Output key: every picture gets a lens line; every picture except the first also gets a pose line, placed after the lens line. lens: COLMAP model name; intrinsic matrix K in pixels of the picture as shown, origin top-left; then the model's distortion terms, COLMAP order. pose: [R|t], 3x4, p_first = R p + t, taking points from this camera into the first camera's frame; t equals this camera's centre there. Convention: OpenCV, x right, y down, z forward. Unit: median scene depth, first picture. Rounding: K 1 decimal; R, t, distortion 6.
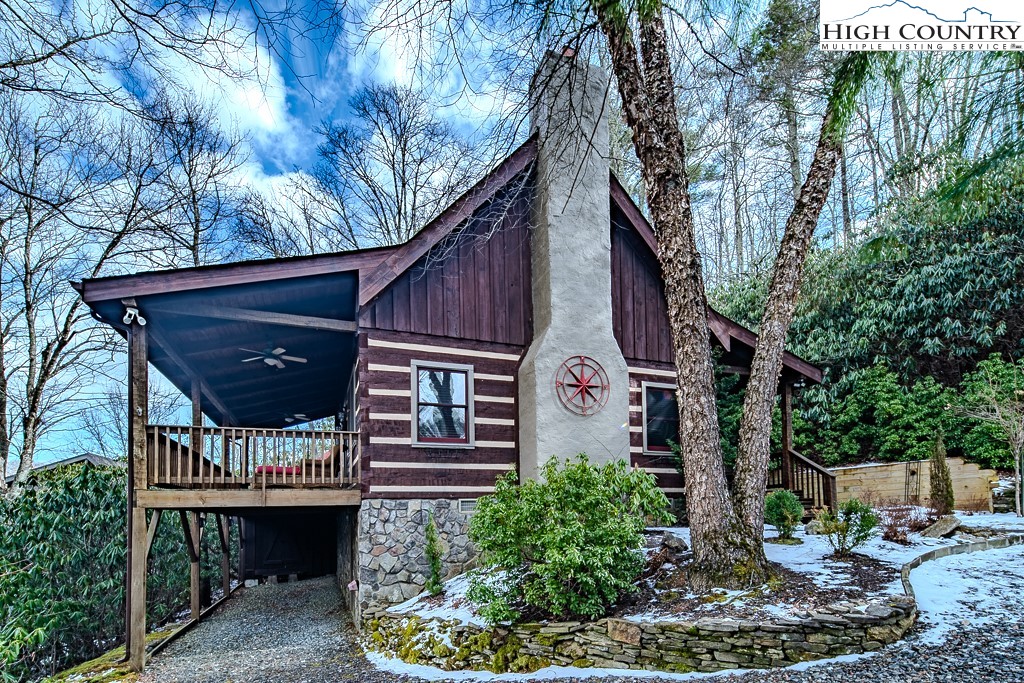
lens RADIAL K [[510.8, 0, 513.2], [0, 510.8, 432.6], [0, 0, 1]] dist [0.001246, 0.000035]
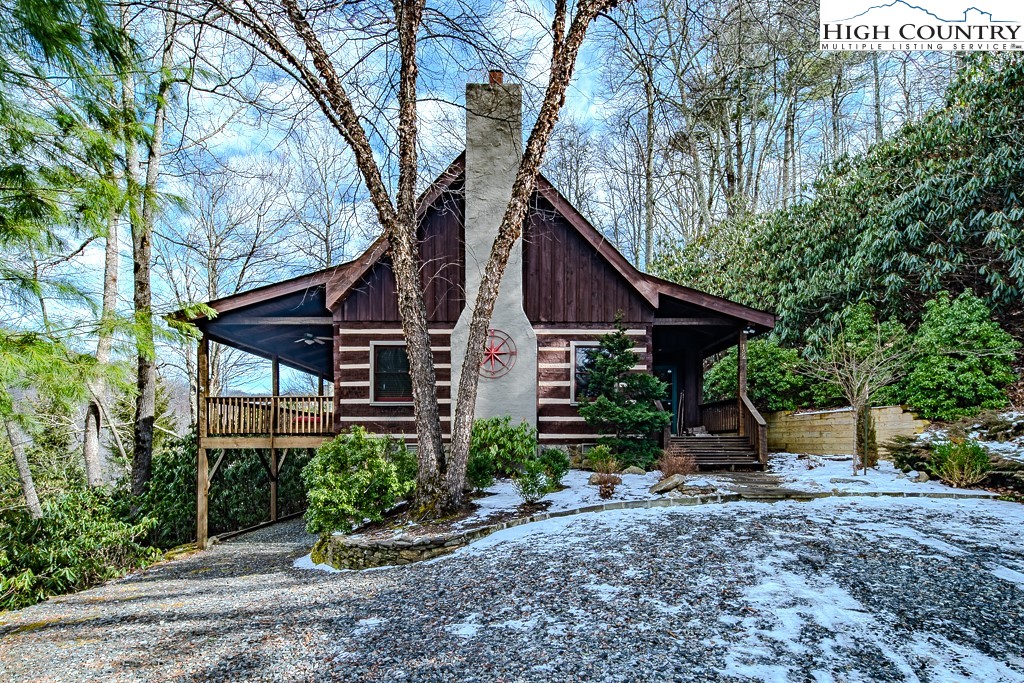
lens RADIAL K [[494.2, 0, 494.0], [0, 494.2, 358.3], [0, 0, 1]] dist [-0.000046, 0.000027]
pose [[0.936911, -0.042743, -0.346946, 0.570272], [0.042200, 0.999068, -0.009121, -0.071005], [0.347012, -0.006095, 0.937841, -0.126995]]
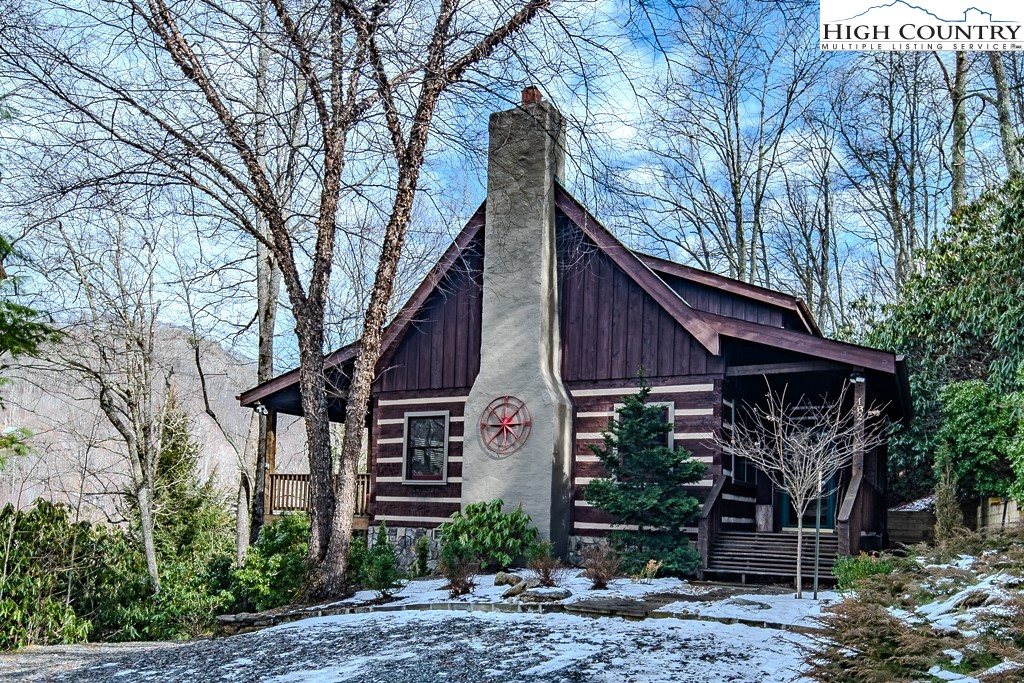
lens RADIAL K [[717.2, 0, 512.0], [0, 717.2, 341.5], [0, 0, 1]] dist [0.003503, -0.001126]
pose [[0.671564, -0.137050, -0.728161, 1.285135], [0.077553, 0.990348, -0.114872, -0.093521], [0.736877, 0.020673, 0.675711, 0.002577]]
